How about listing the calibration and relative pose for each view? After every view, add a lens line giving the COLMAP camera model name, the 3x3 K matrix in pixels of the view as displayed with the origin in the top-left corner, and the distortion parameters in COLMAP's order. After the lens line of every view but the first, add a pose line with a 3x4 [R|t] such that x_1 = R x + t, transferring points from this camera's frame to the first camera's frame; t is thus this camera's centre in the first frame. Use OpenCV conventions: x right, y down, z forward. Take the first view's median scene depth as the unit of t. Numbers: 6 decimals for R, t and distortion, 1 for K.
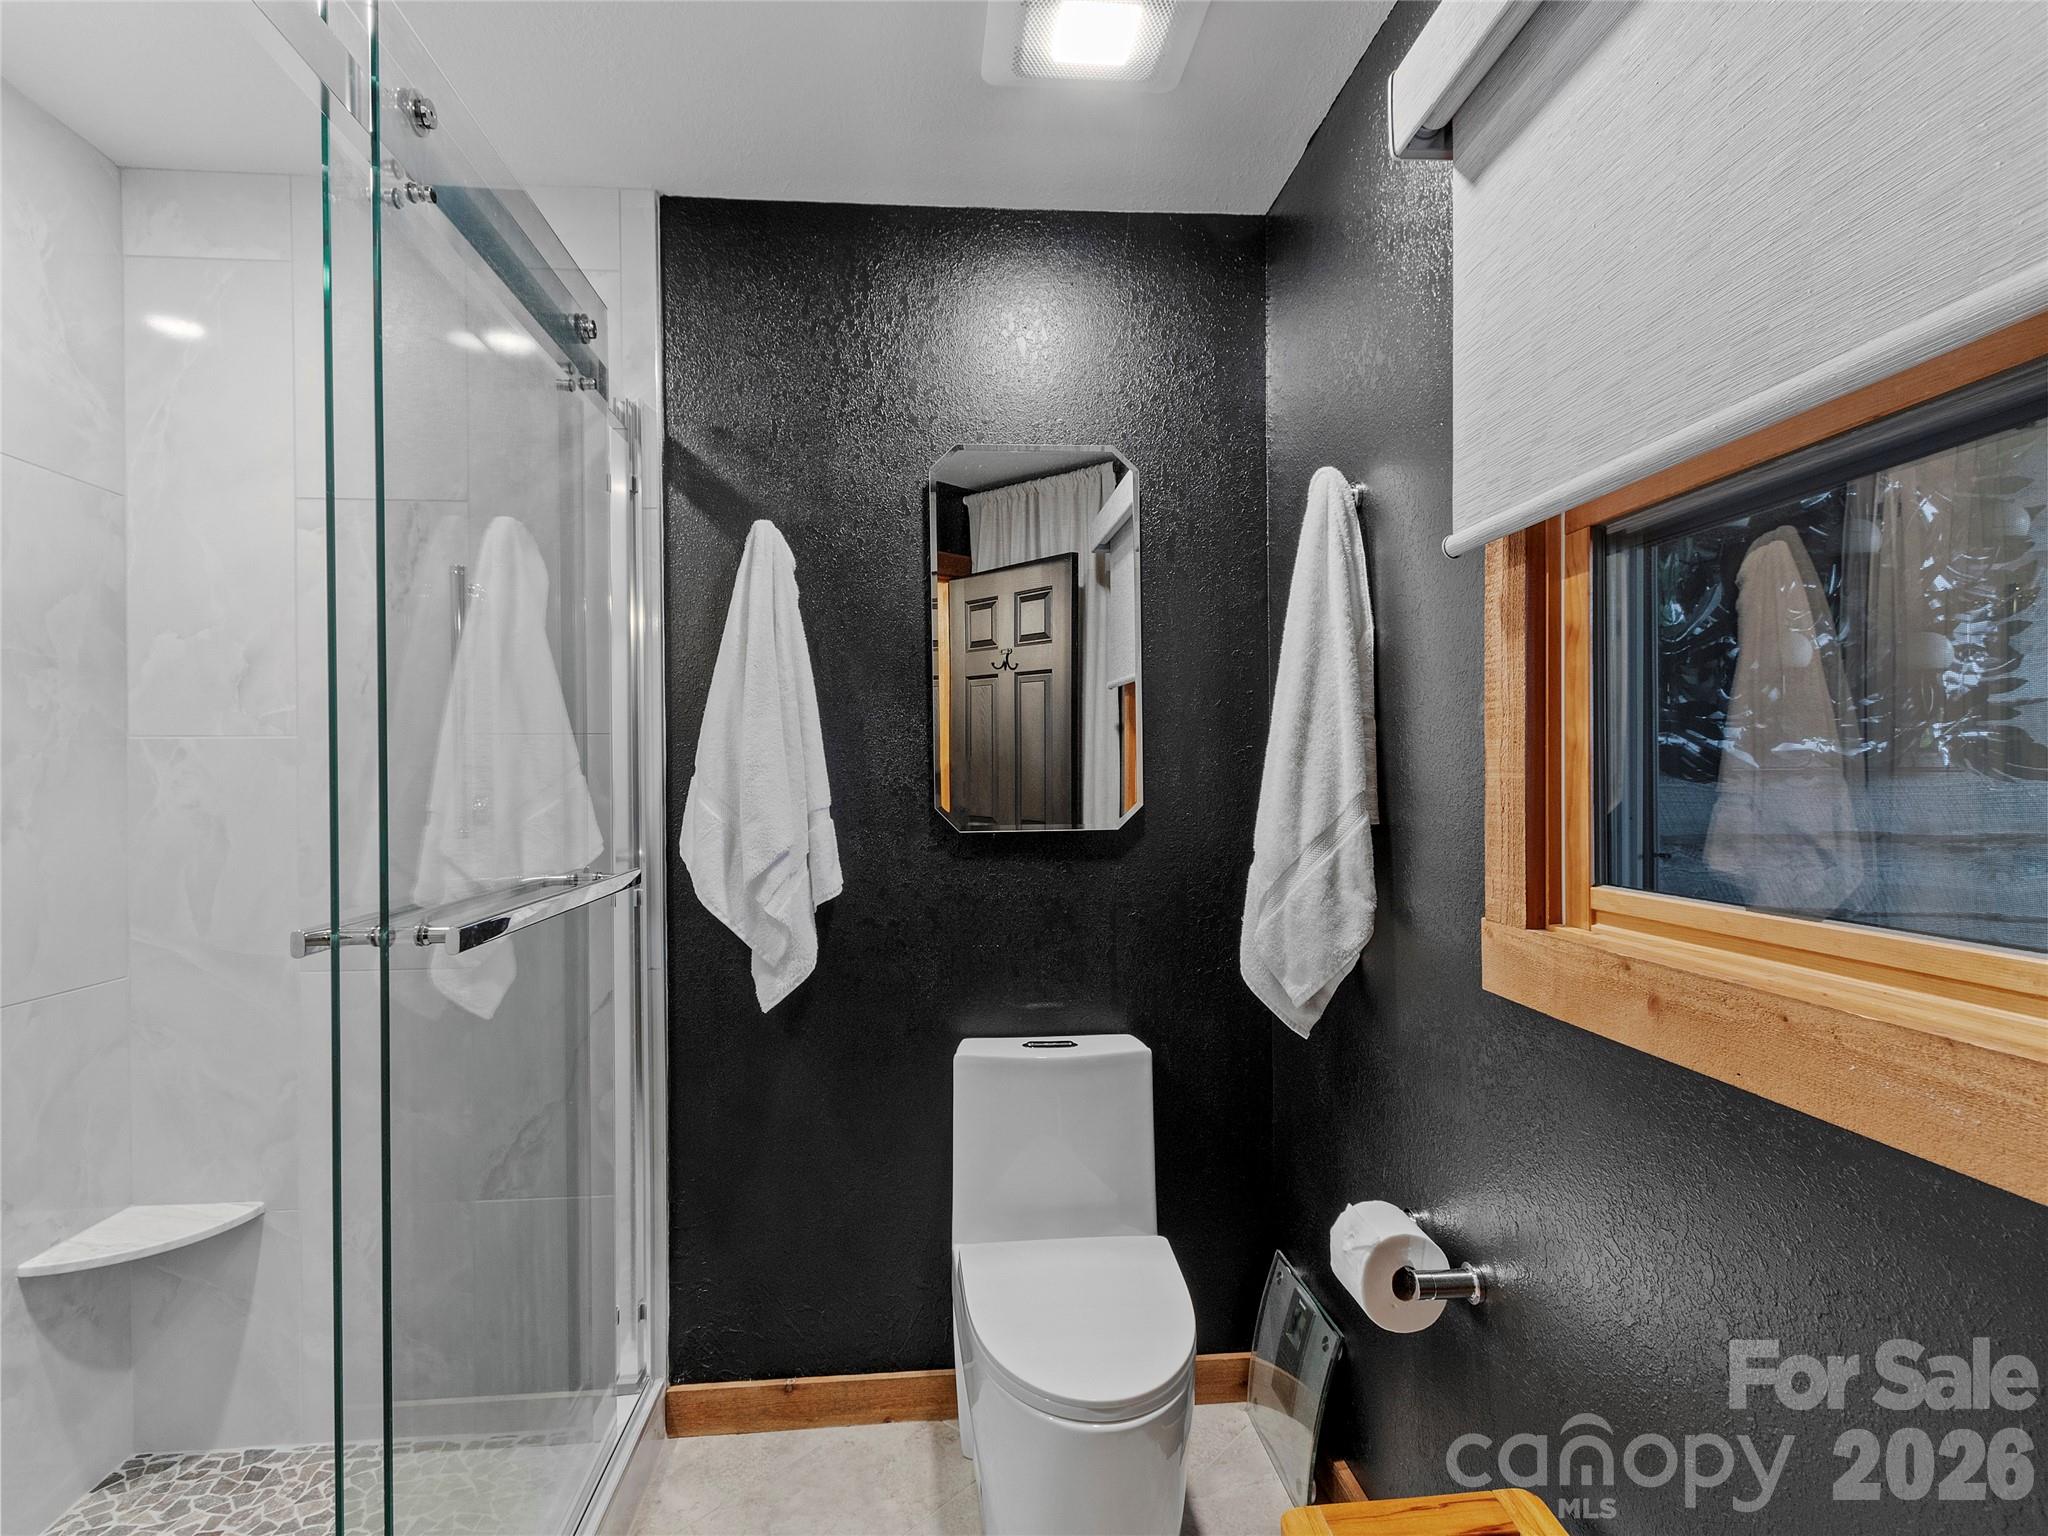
lens RADIAL K [[1061.1, 0, 997.5], [0, 1061.1, 779.8], [0, 0, 1]] dist [0.012046, -0.004070]
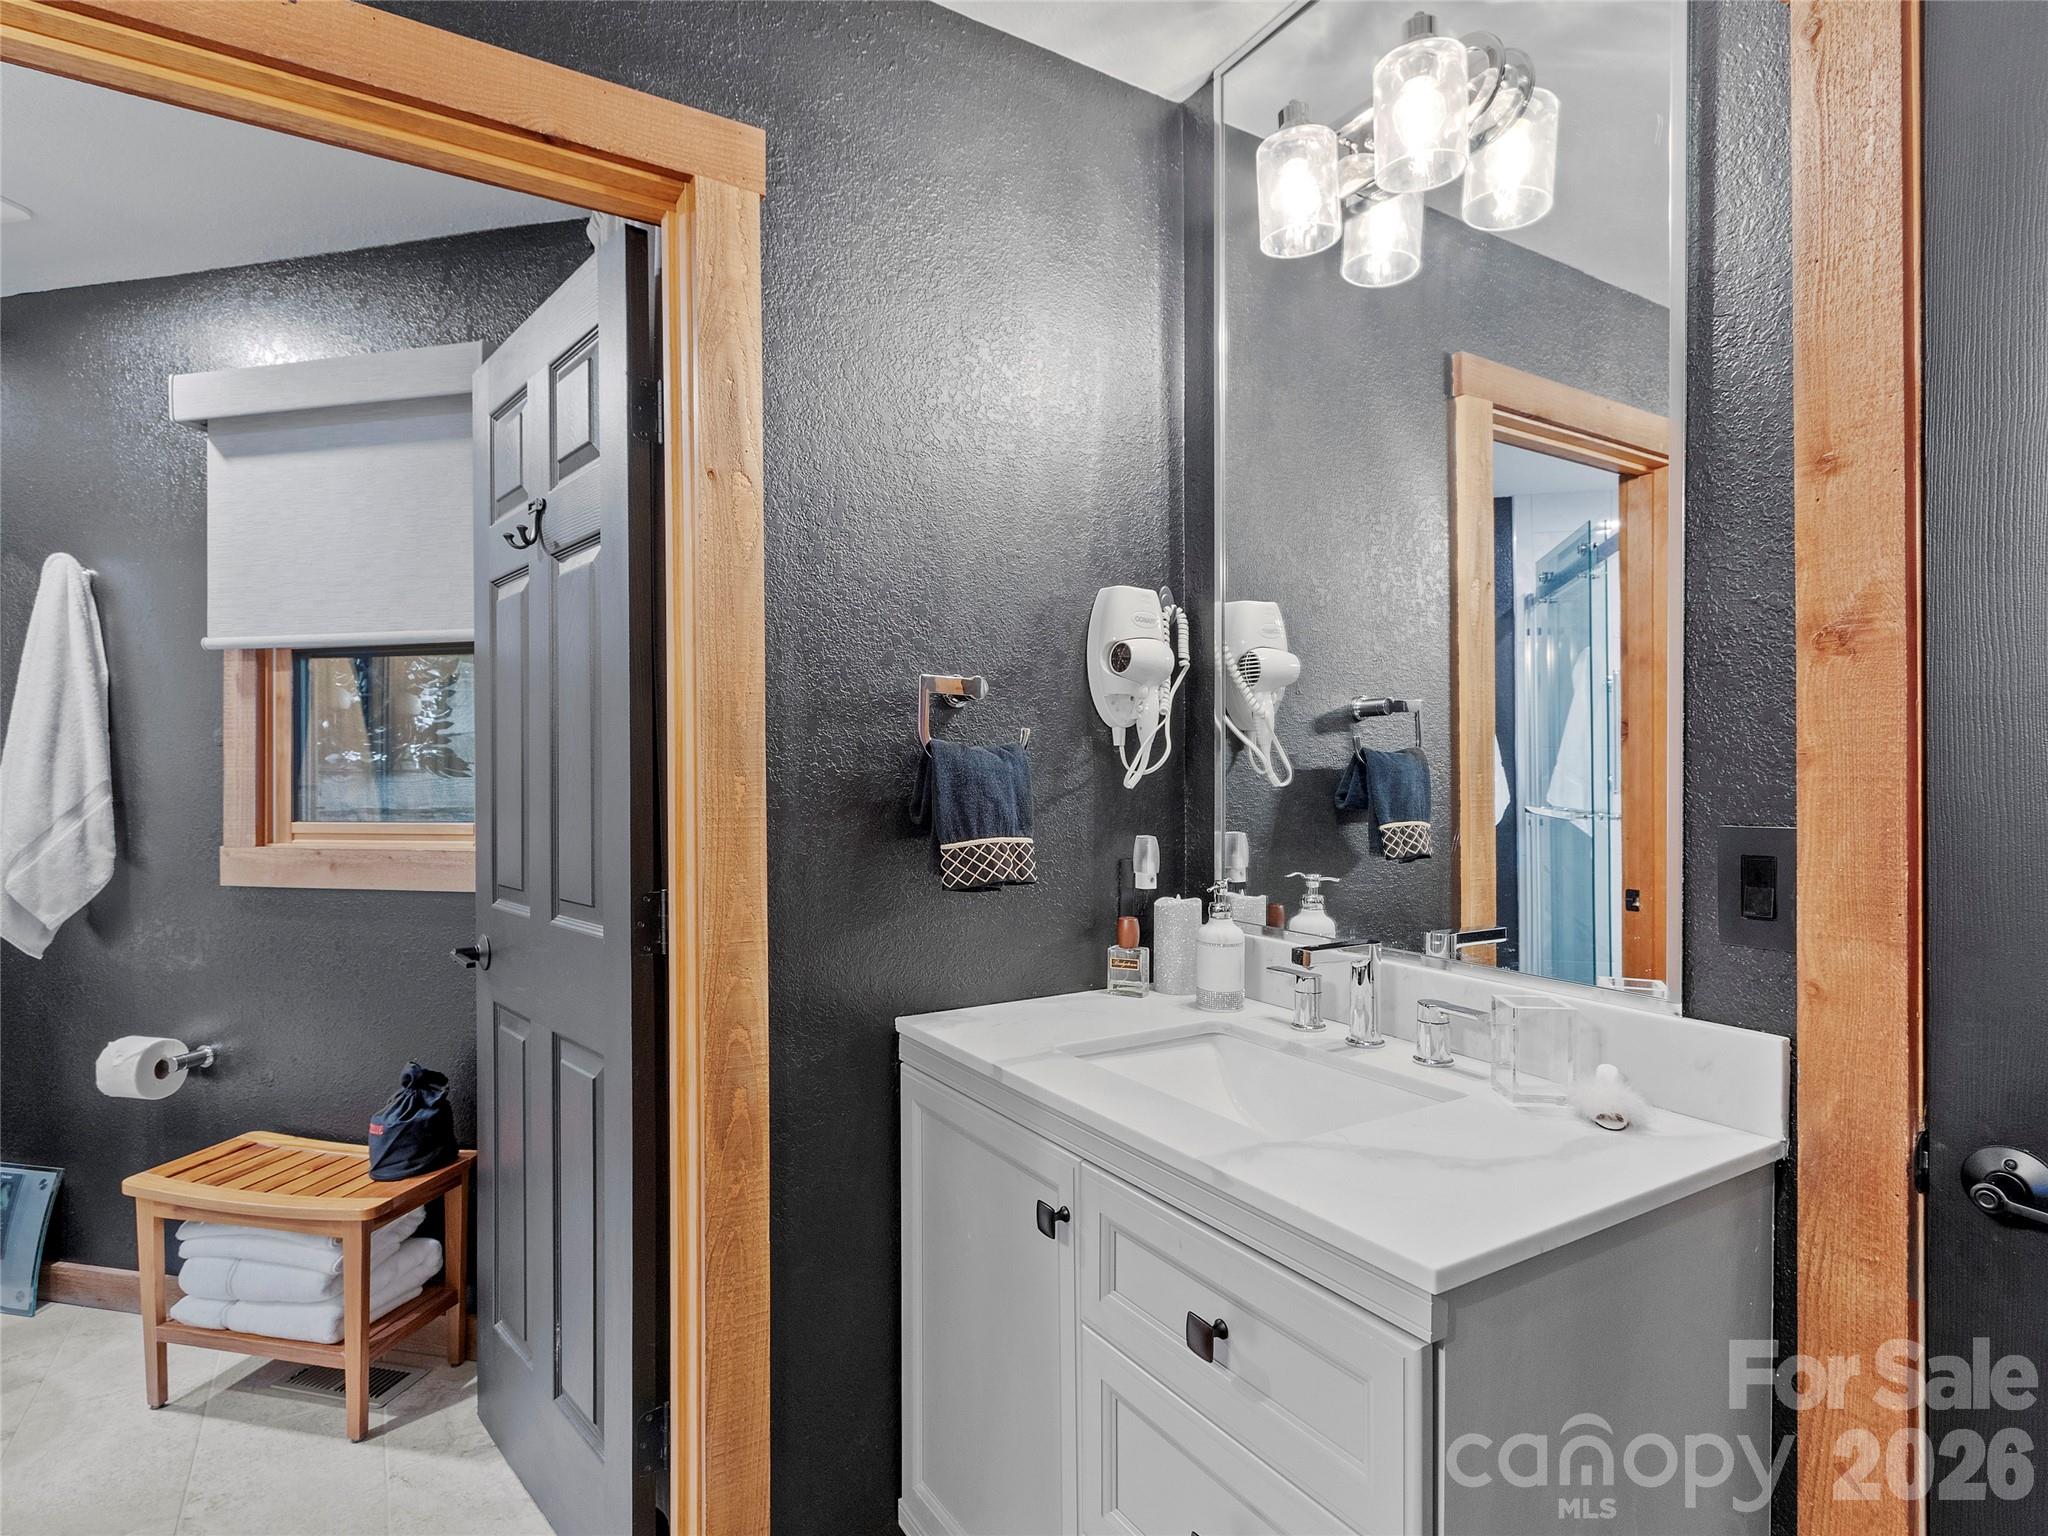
lens RADIAL K [[1061.1, 0, 1003.2], [0, 1061.1, 776.8], [0, 0, 1]] dist [0.012046, -0.004070]
pose [[0.316023, 0.004863, 0.948739, -0.718235], [0.003679, 0.999973, -0.006351, 0.021772], [-0.948745, 0.005498, 0.315996, -0.717177]]
